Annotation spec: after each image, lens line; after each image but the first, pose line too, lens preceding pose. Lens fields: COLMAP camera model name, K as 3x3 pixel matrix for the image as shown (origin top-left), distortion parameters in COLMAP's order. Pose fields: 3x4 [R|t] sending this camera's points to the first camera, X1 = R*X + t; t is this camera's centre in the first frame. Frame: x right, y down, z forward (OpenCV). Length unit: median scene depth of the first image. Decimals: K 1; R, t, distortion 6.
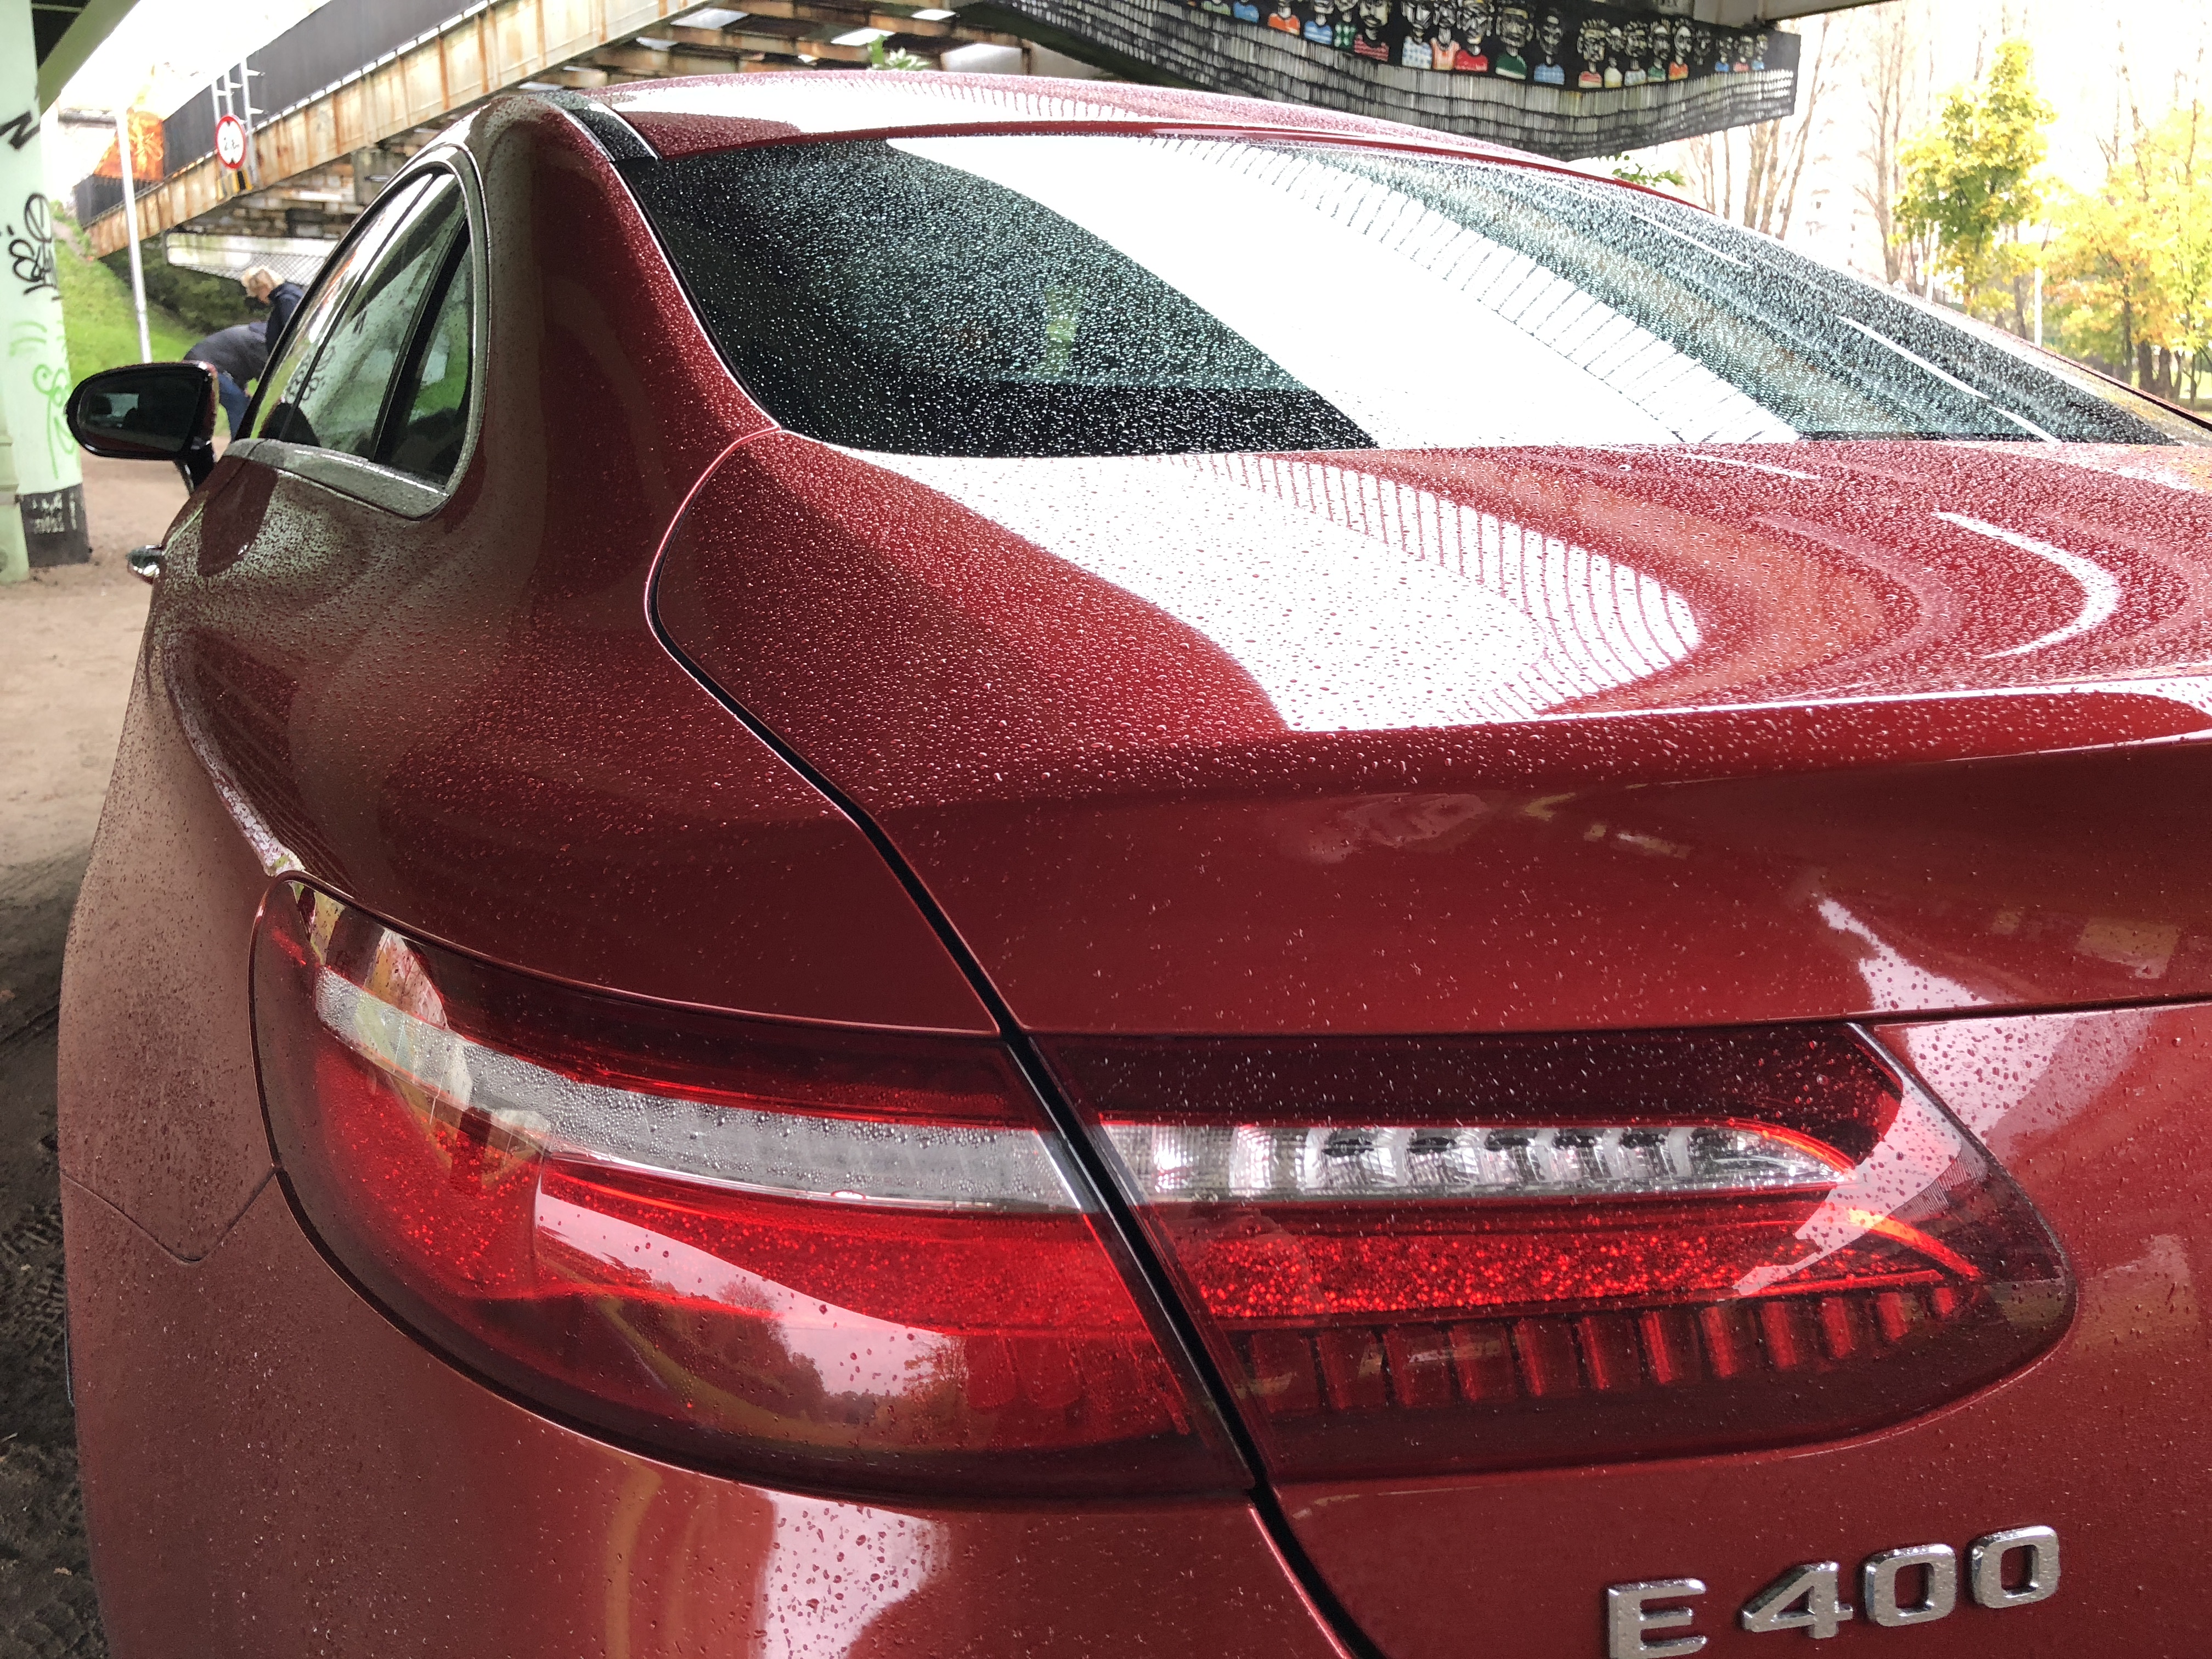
lens RADIAL K [[1822.2, 0, 1084.0], [0, 1822.2, 819.9], [0, 0, 1]] dist [0.055022, -0.049571]
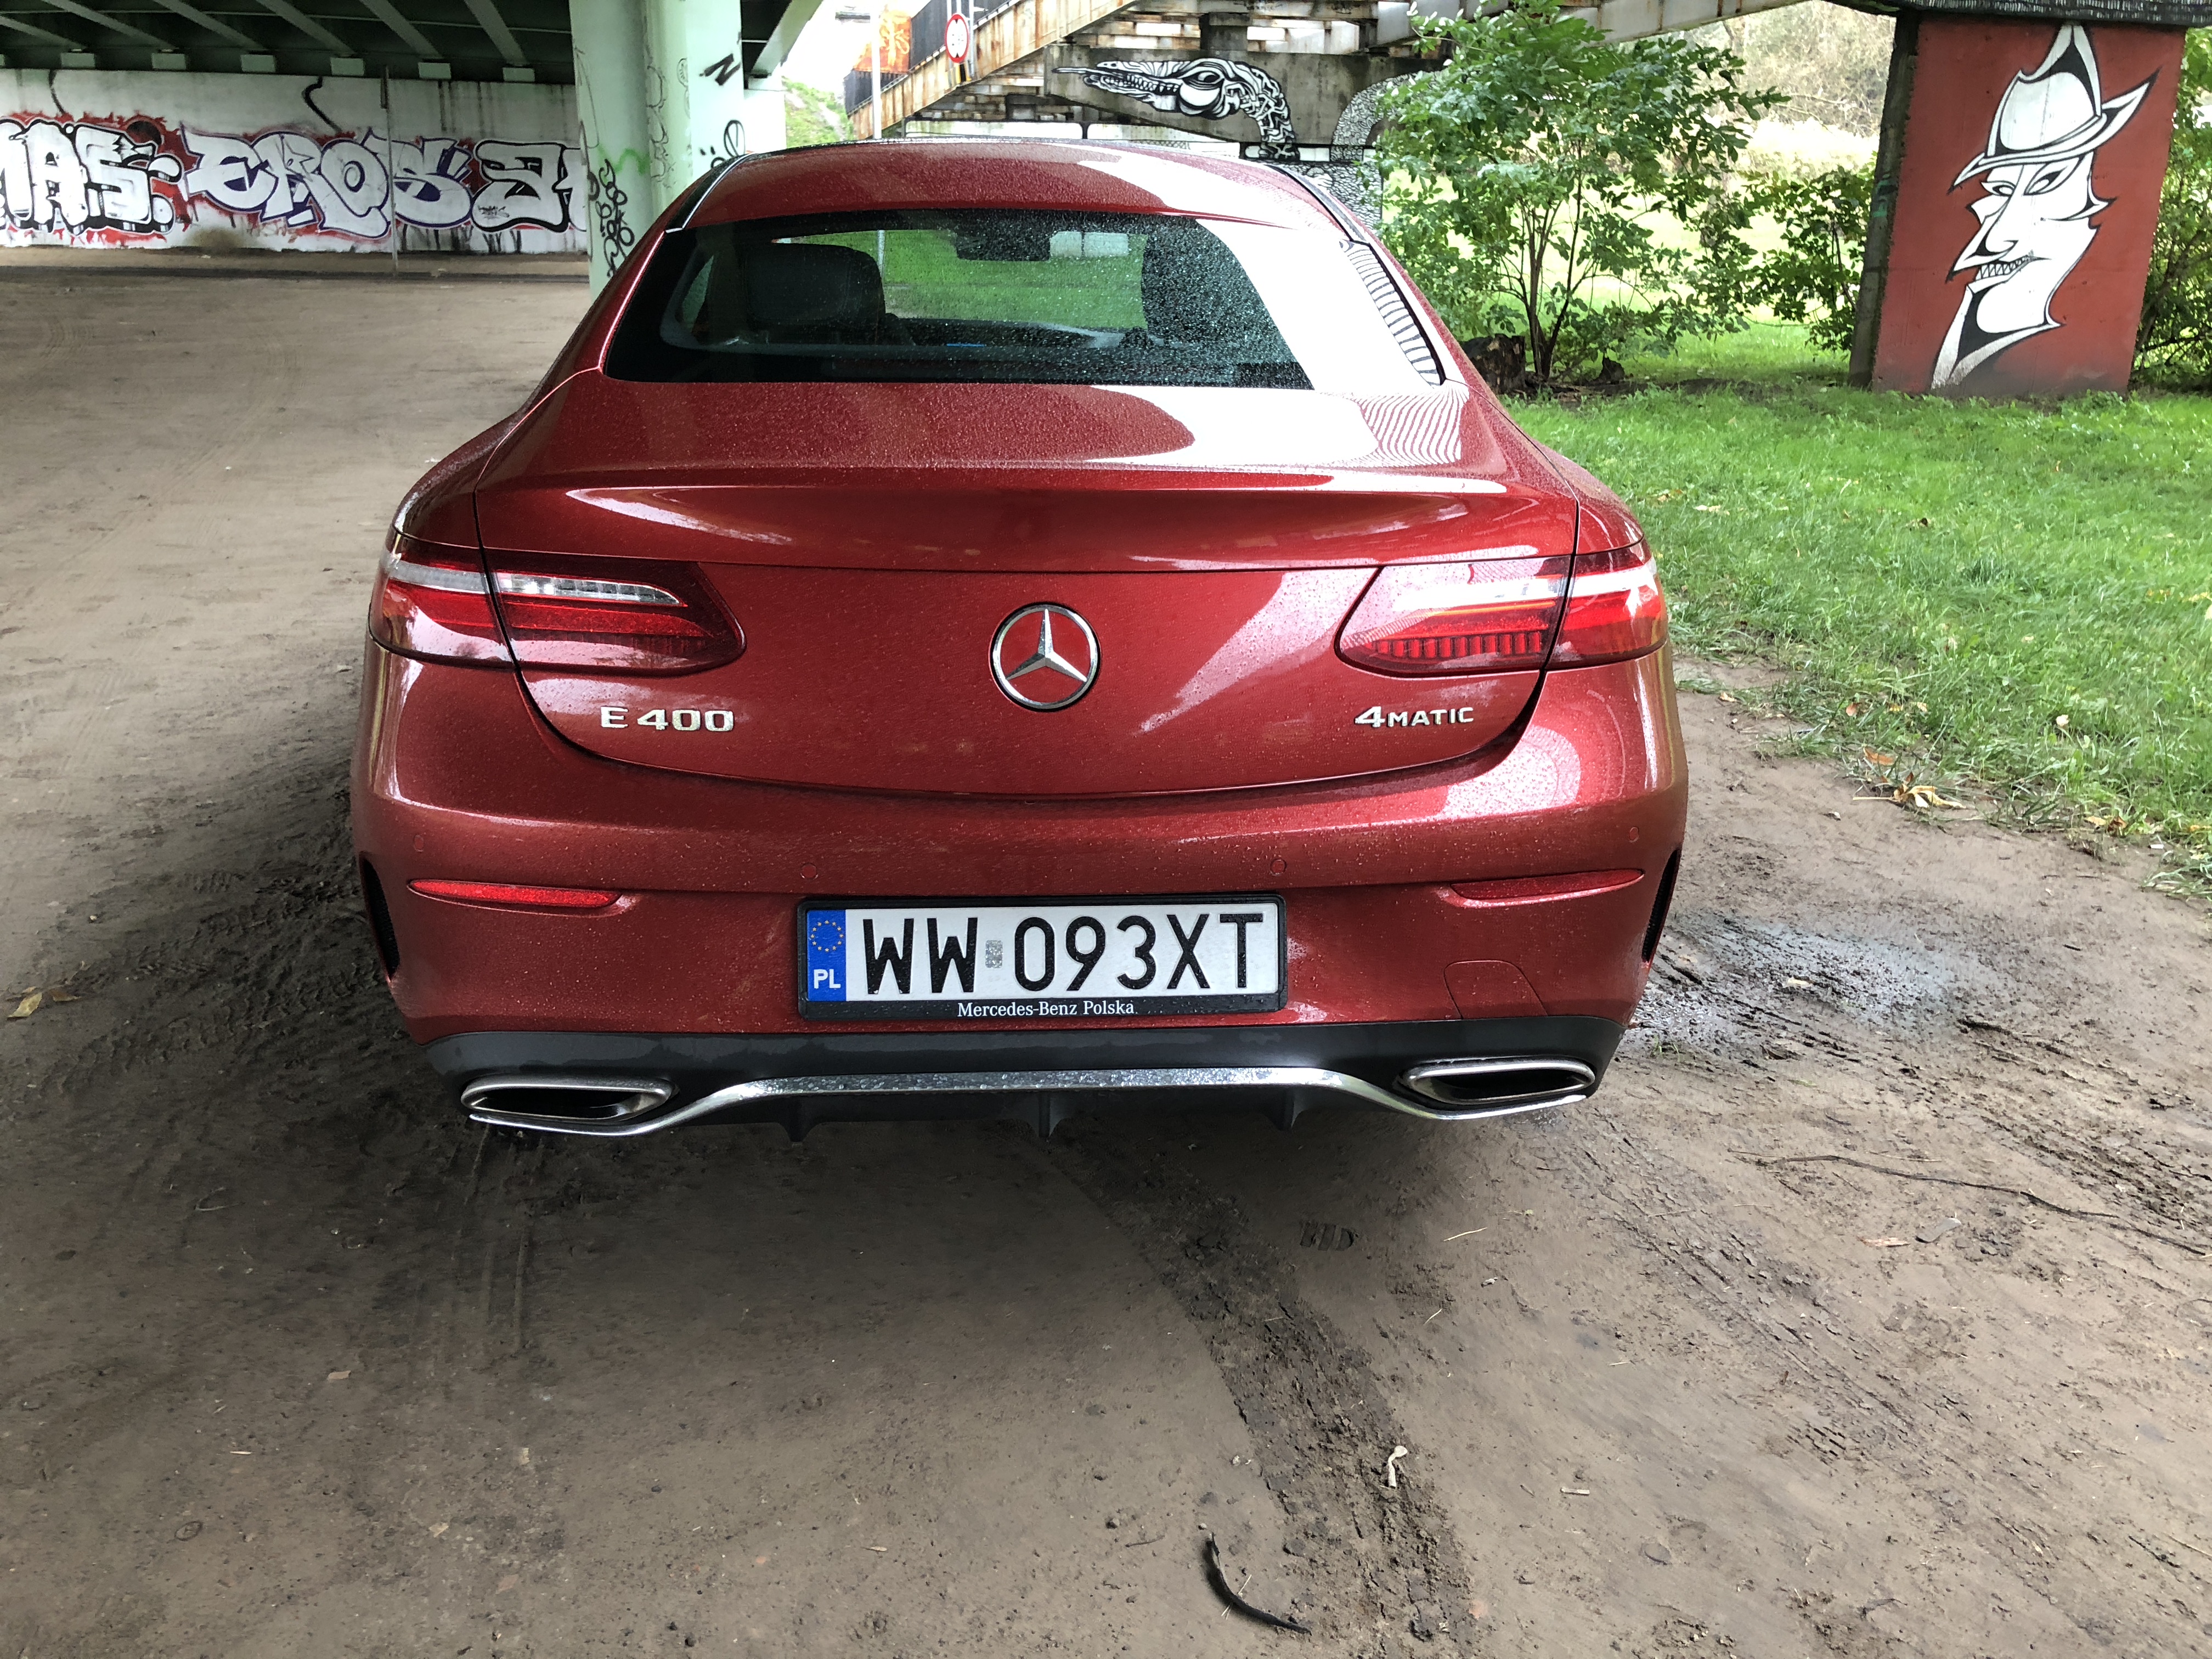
lens RADIAL K [[1831.4, 0, 1098.2], [0, 1831.4, 820.4], [0, 0, 1]] dist [0.029895, -0.018844]
pose [[0.934681, 0.106449, -0.339176, 0.101435], [-0.083107, 0.993106, 0.082662, 0.010423], [0.345637, -0.049075, 0.937084, -0.086334]]
